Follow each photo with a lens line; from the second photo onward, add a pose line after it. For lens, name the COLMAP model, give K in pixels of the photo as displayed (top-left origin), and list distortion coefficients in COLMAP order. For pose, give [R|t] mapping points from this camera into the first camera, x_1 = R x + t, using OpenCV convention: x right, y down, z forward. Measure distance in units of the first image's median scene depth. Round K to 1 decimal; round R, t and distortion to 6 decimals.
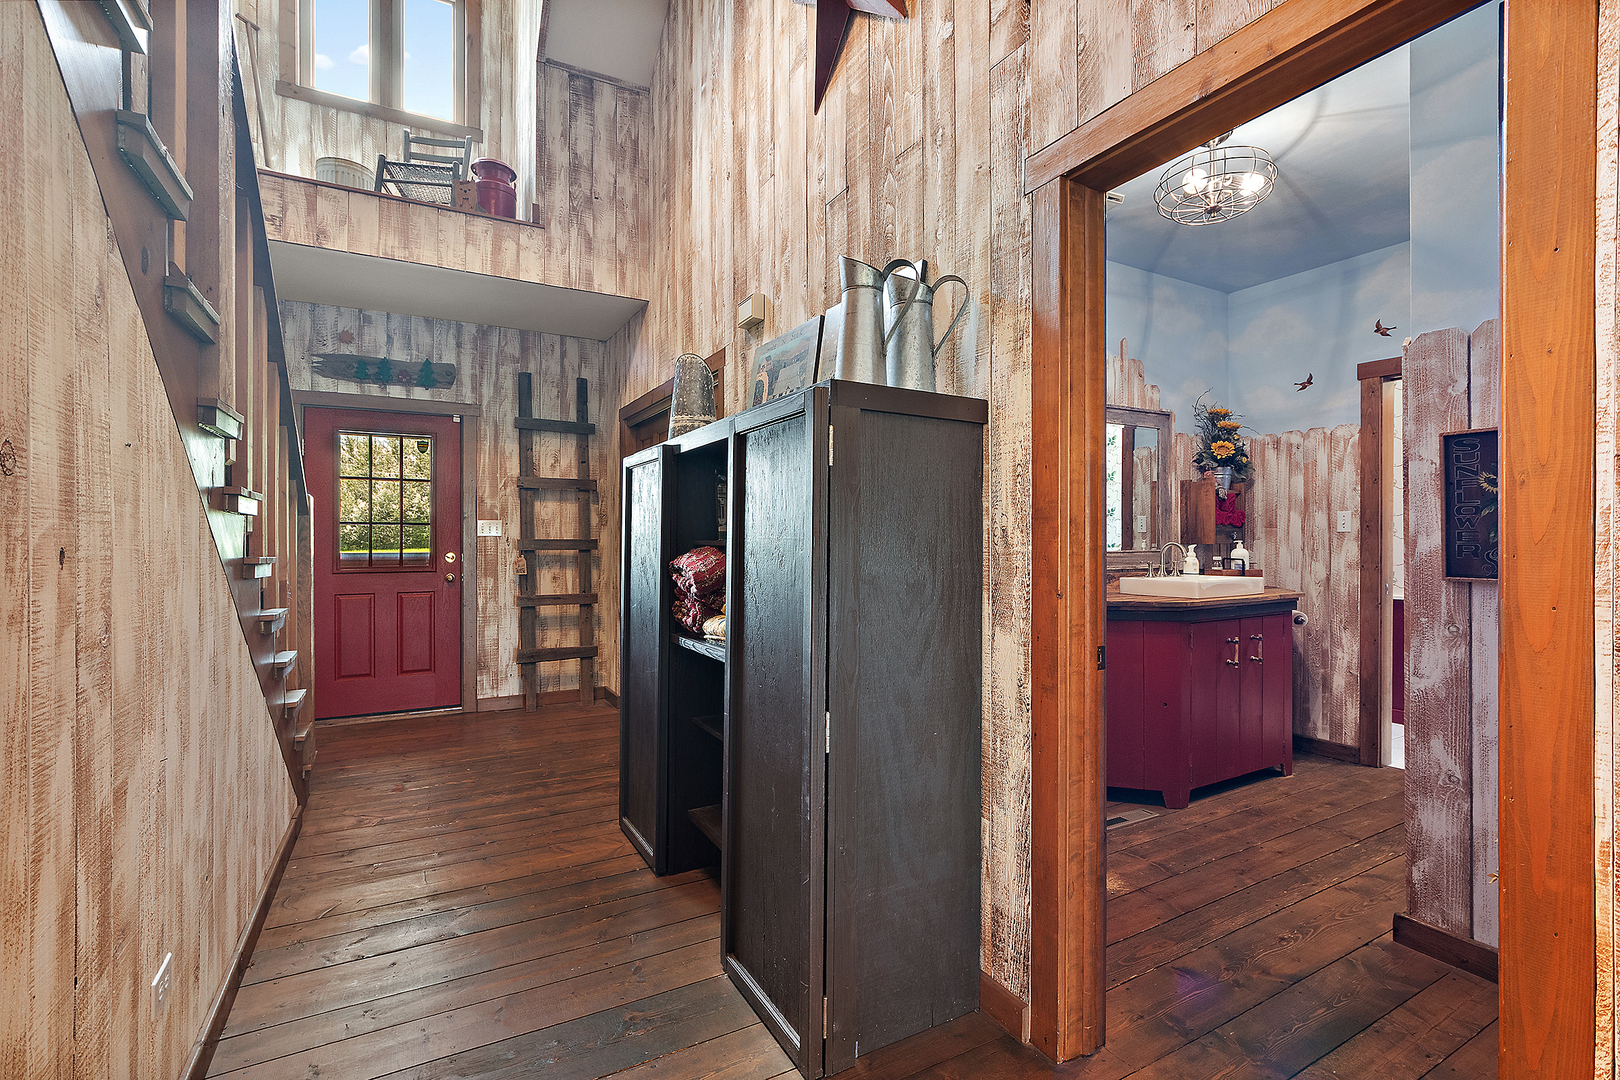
lens RADIAL K [[722.2, 0, 809.3], [0, 722.2, 537.6], [0, 0, 1]] dist [-0.012911, 0.007133]
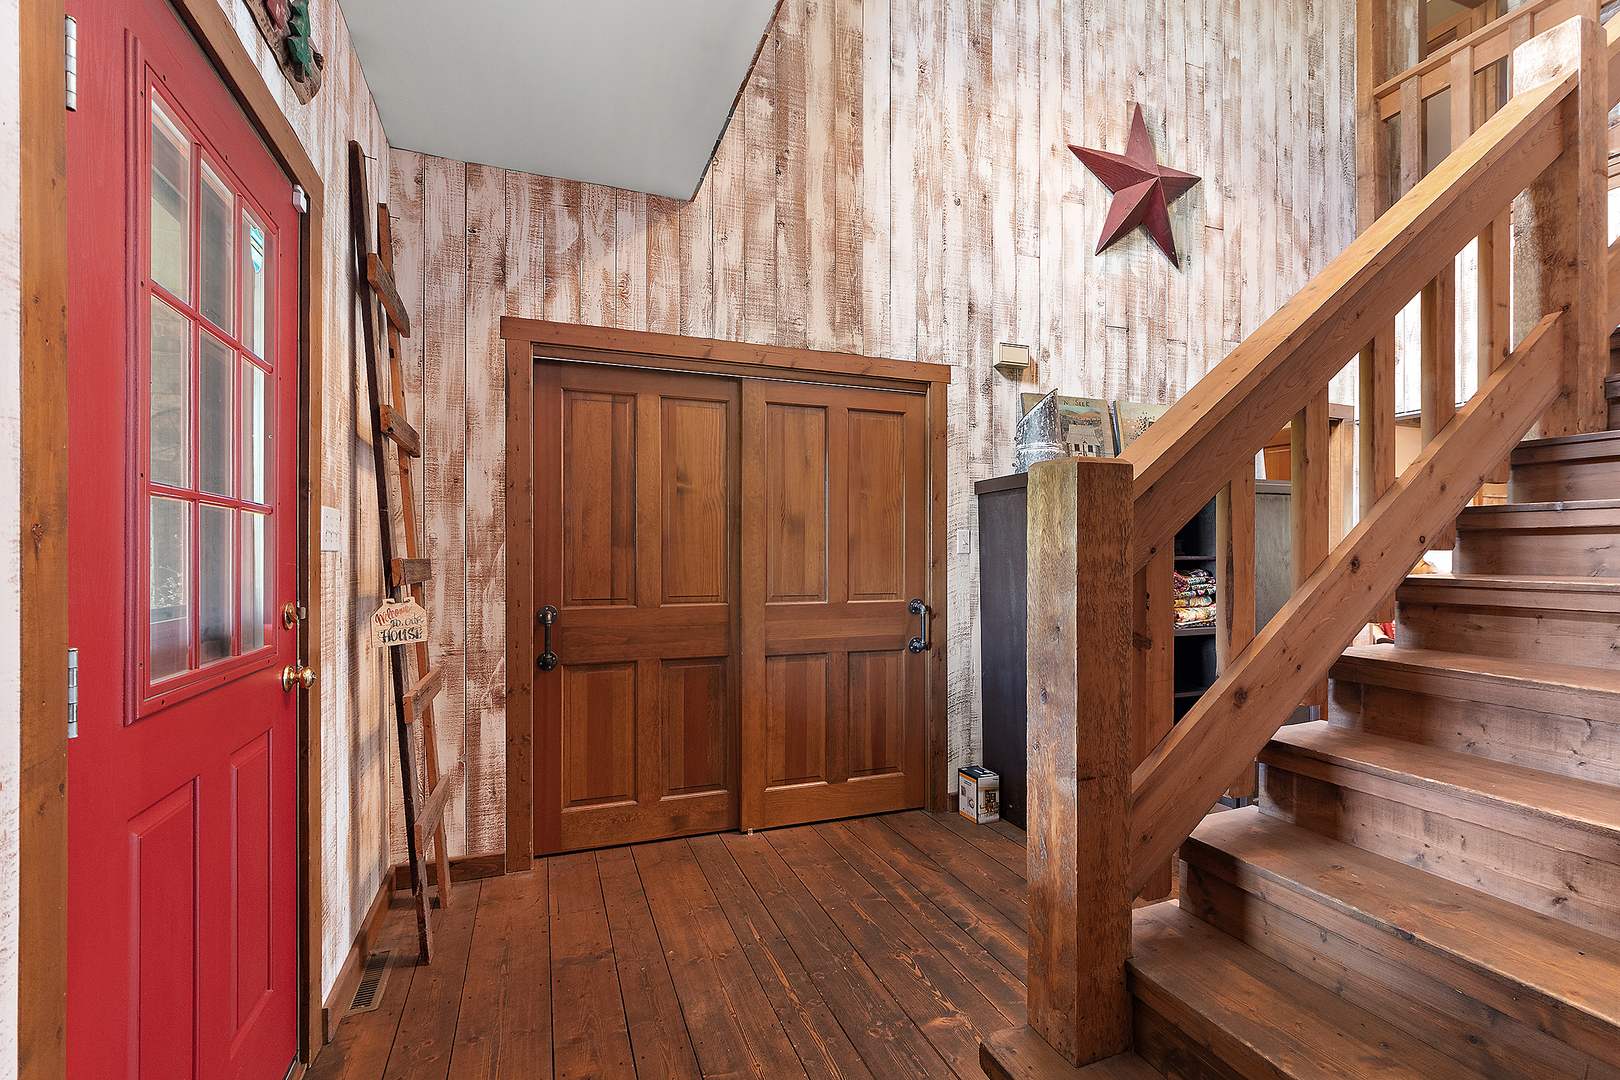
lens RADIAL K [[722.5, 0, 808.7], [0, 722.5, 551.0], [0, 0, 1]] dist [-0.007202, 0.000198]
pose [[0.150594, 0.001499, 0.988595, -0.444879], [0.000703, 0.999998, -0.001623, -0.001297], [-0.988596, 0.000939, 0.150592, 0.405455]]
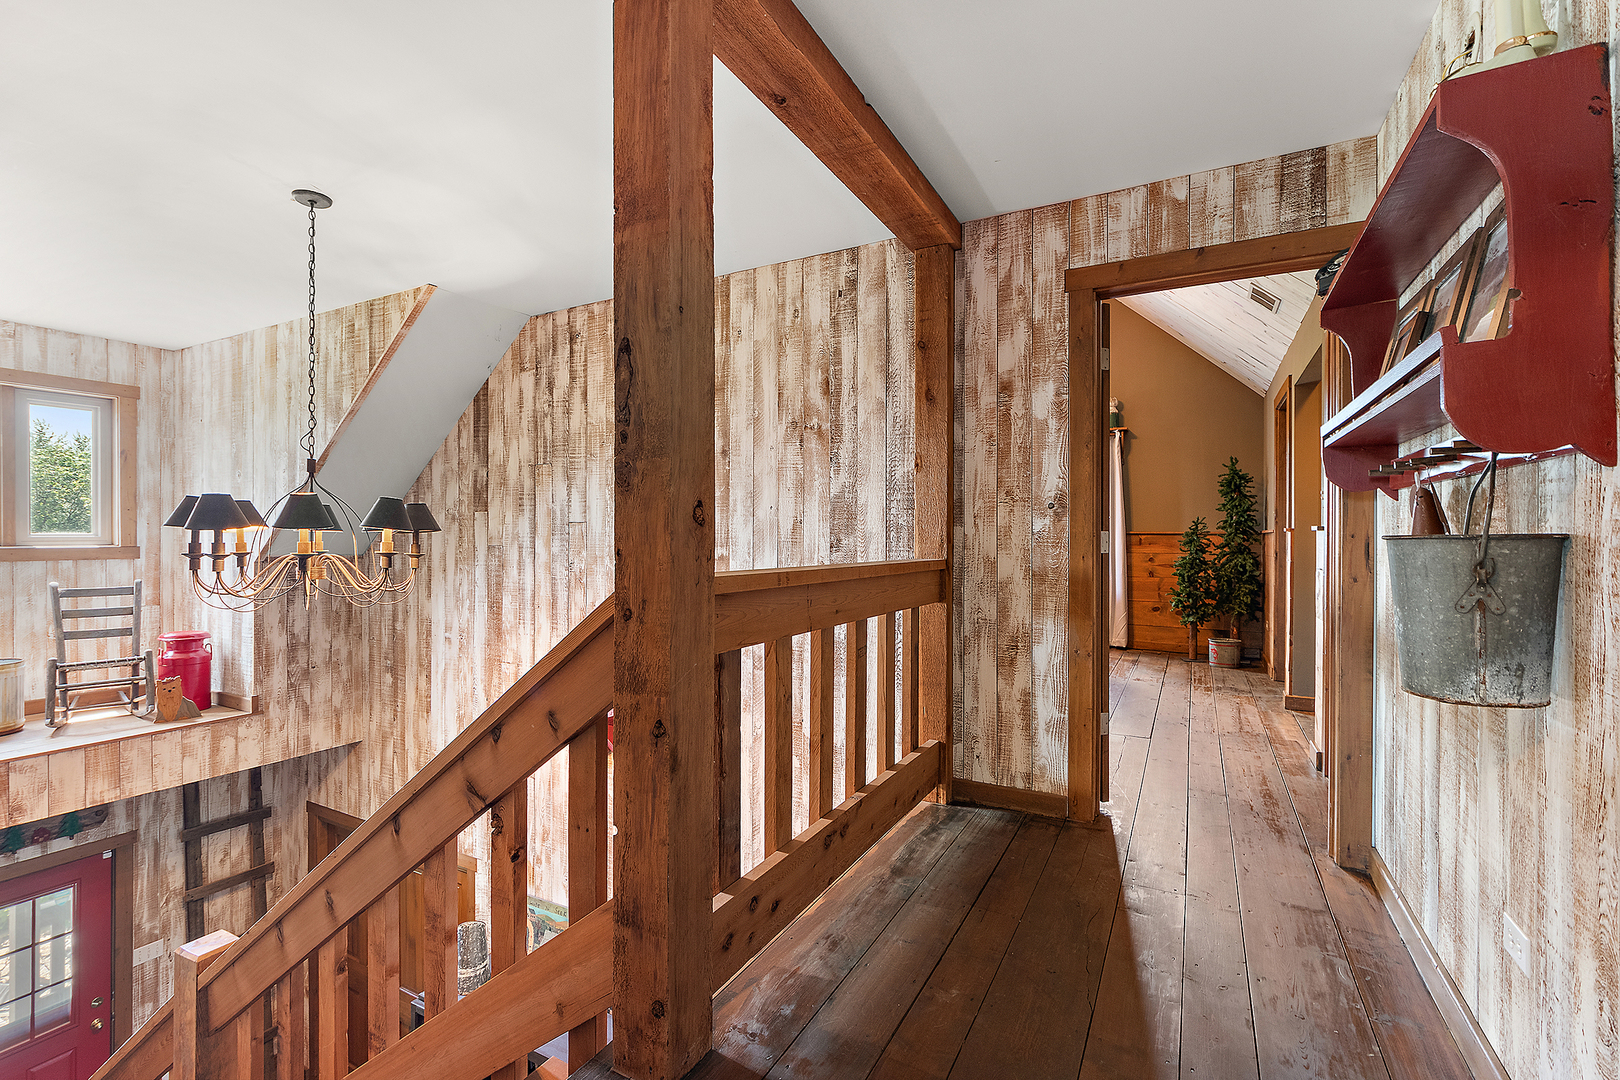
lens RADIAL K [[722.2, 0, 809.3], [0, 722.2, 537.6], [0, 0, 1]] dist [-0.012911, 0.007133]
pose [[0.845204, 0.000794, 0.534443, -0.119319], [-0.002201, 0.999996, 0.001996, -0.334479], [-0.534439, -0.002863, 0.845202, -0.174088]]
